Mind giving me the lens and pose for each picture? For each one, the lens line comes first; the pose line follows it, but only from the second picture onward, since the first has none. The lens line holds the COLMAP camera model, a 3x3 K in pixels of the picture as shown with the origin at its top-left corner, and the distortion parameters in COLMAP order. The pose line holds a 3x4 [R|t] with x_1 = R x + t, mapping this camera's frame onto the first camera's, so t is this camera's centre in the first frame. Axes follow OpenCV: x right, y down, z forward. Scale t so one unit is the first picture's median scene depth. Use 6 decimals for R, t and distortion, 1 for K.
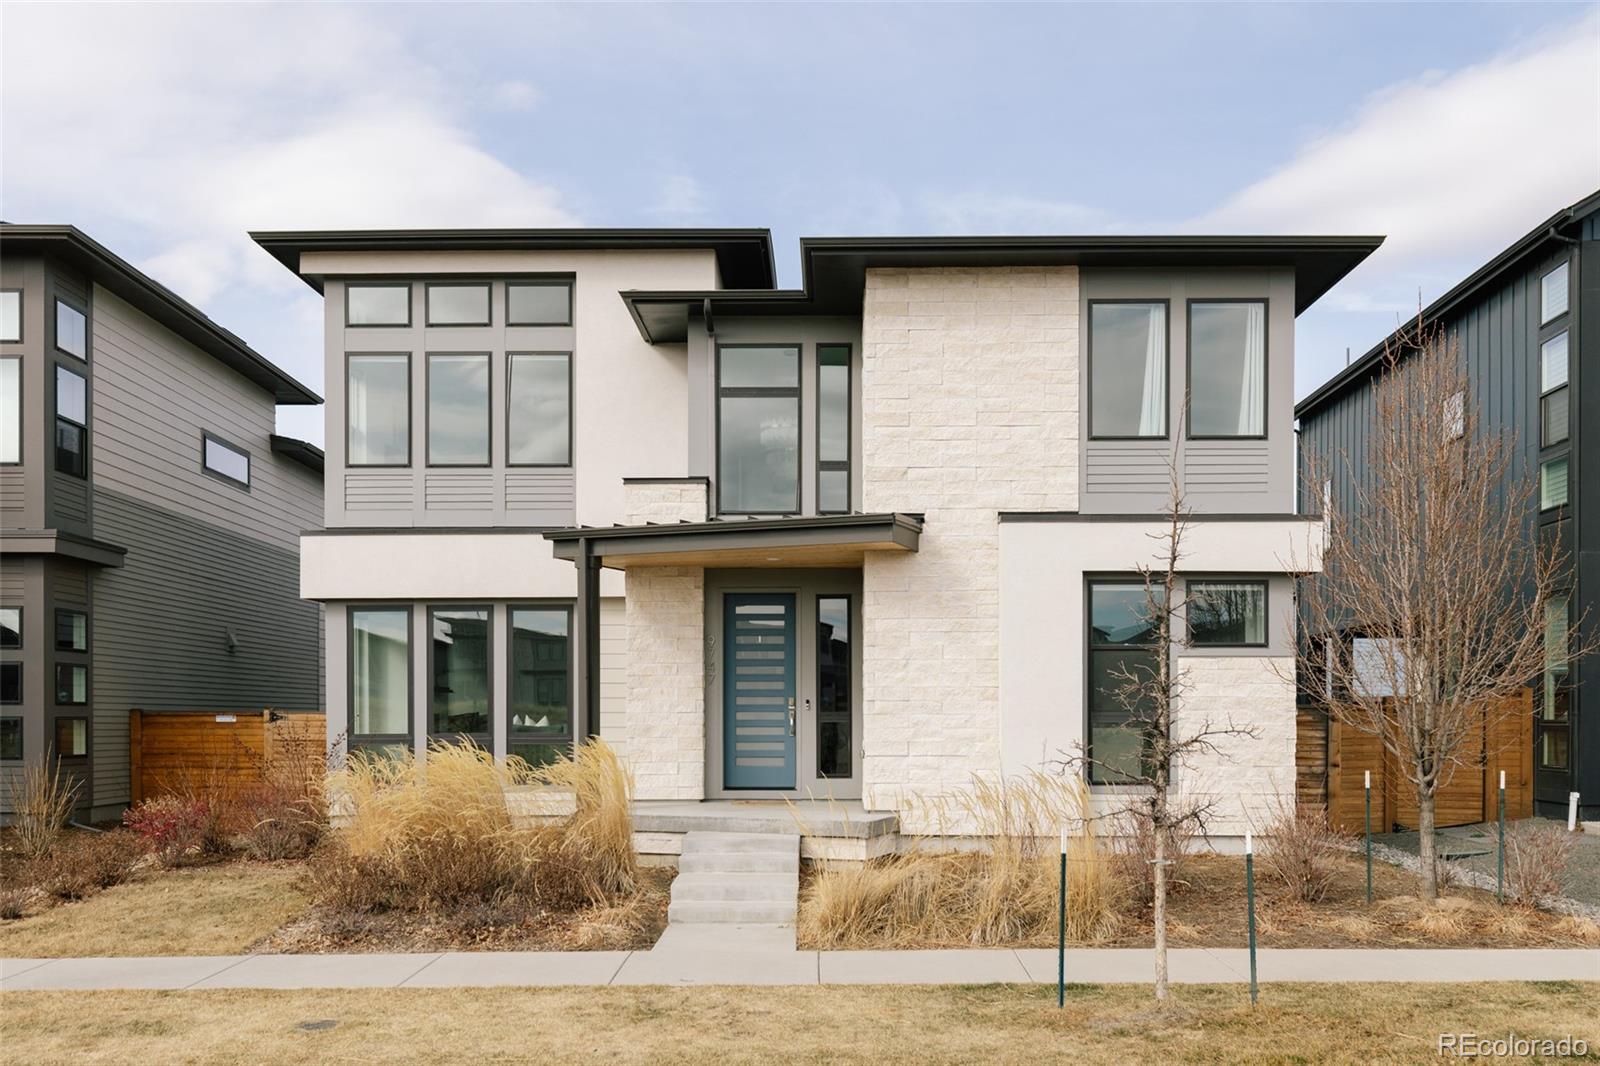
lens RADIAL K [[1269.2, 0, 801.3], [0, 1269.2, 567.1], [0, 0, 1]] dist [0.021120, 0.001576]
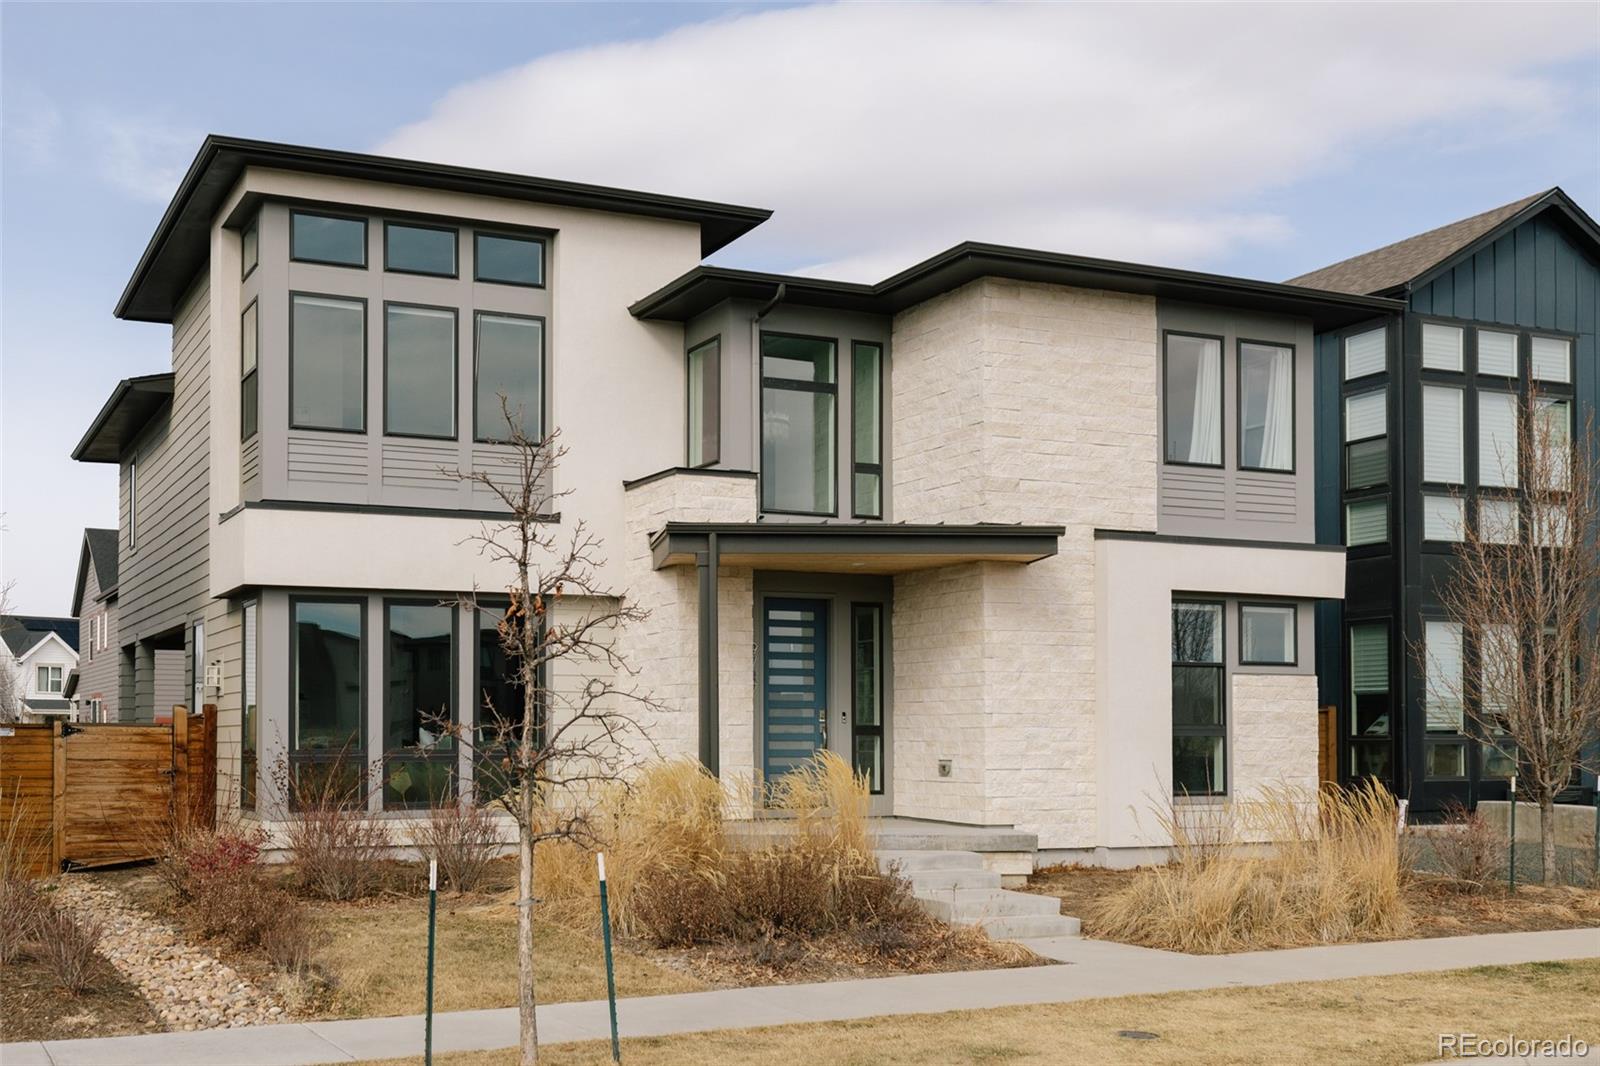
lens RADIAL K [[1405.2, 0, 800.0], [0, 1405.2, 532.8], [0, 0, 1]] dist [0.014315, -0.005852]
pose [[0.935206, 0.051562, 0.350330, -0.451978], [-0.042559, 0.998537, -0.033355, 0.007558], [-0.351537, 0.016284, 0.936032, 0.026403]]
